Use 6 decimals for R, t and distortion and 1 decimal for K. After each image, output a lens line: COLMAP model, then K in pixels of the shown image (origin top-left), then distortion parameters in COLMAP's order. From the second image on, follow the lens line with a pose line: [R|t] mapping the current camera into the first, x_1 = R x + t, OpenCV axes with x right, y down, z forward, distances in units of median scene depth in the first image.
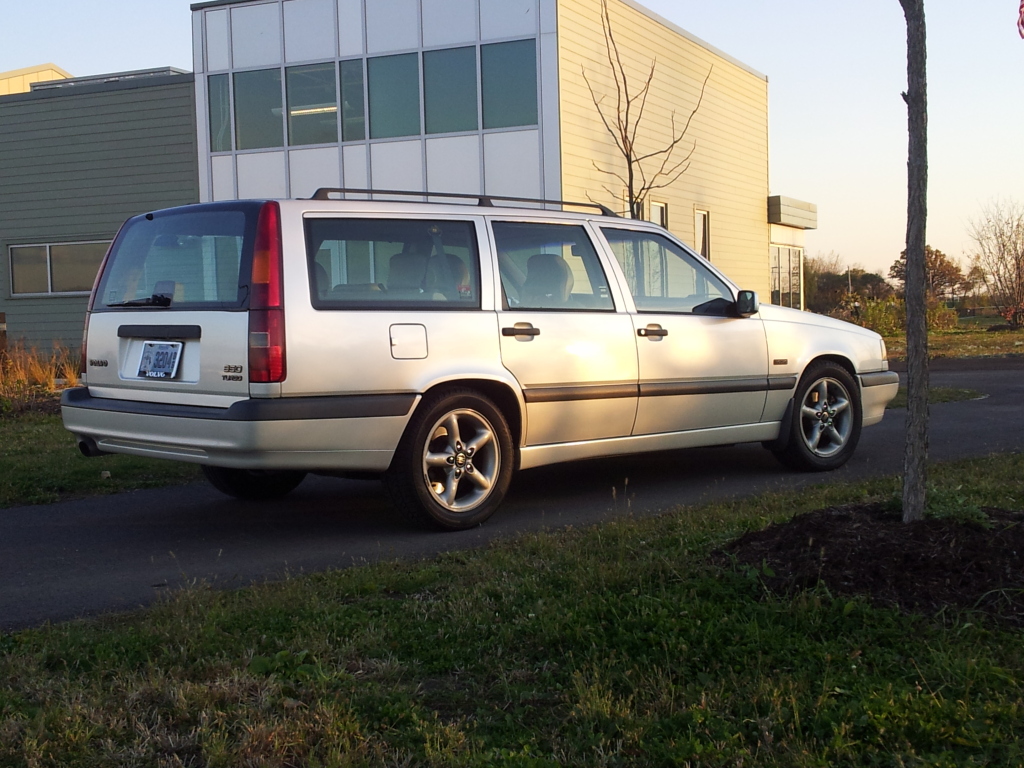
lens RADIAL K [[1417.5, 0, 488.1], [0, 1417.5, 383.9], [0, 0, 1]] dist [0.160502, -0.631908]
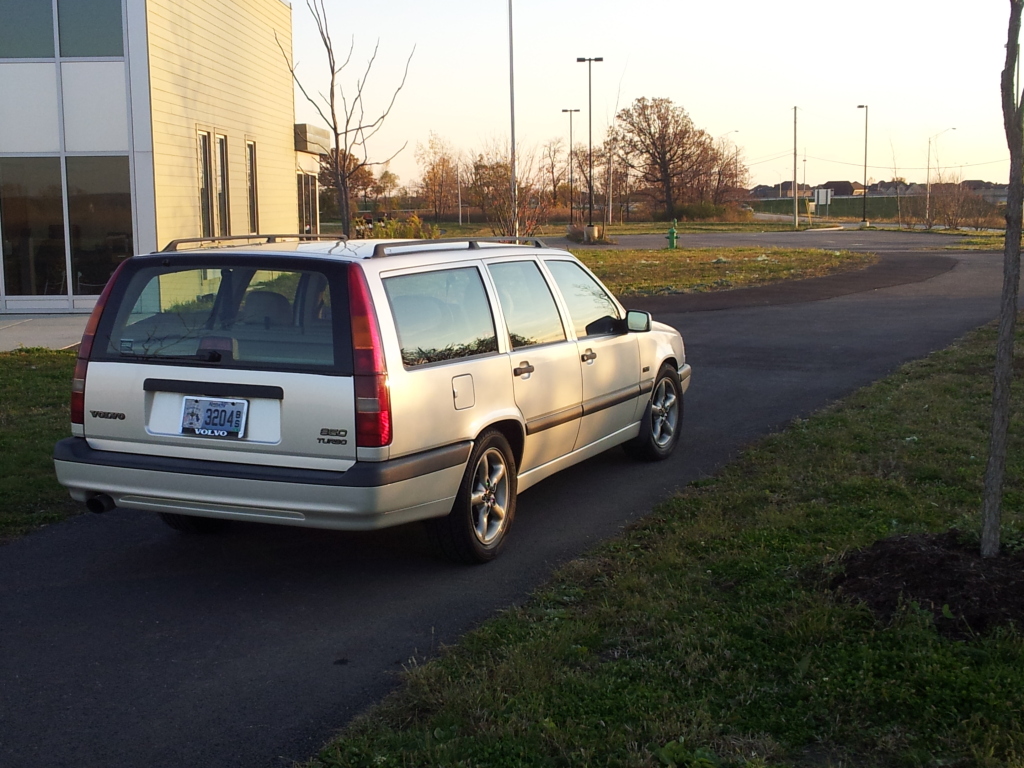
lens RADIAL K [[1417.5, 0, 488.1], [0, 1417.5, 383.9], [0, 0, 1]] dist [0.160502, -0.631908]
pose [[0.914651, -0.038156, 0.402440, -0.433473], [0.008083, 0.997063, 0.076164, -0.108424], [-0.404164, -0.066411, 0.912273, 0.031807]]
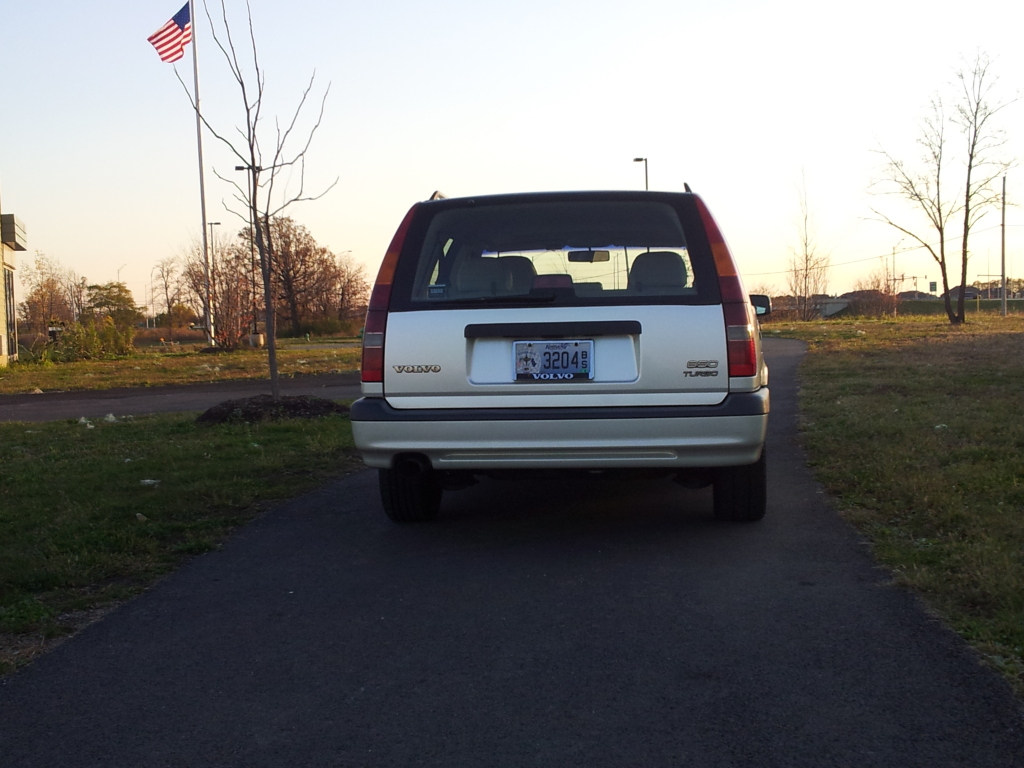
lens RADIAL K [[1417.5, 0, 488.1], [0, 1417.5, 383.9], [0, 0, 1]] dist [0.160502, -0.631908]
pose [[0.762224, -0.032834, 0.646480, -0.818409], [0.046566, 0.998907, -0.004170, 0.000056], [-0.645637, 0.033282, 0.762919, 0.320997]]
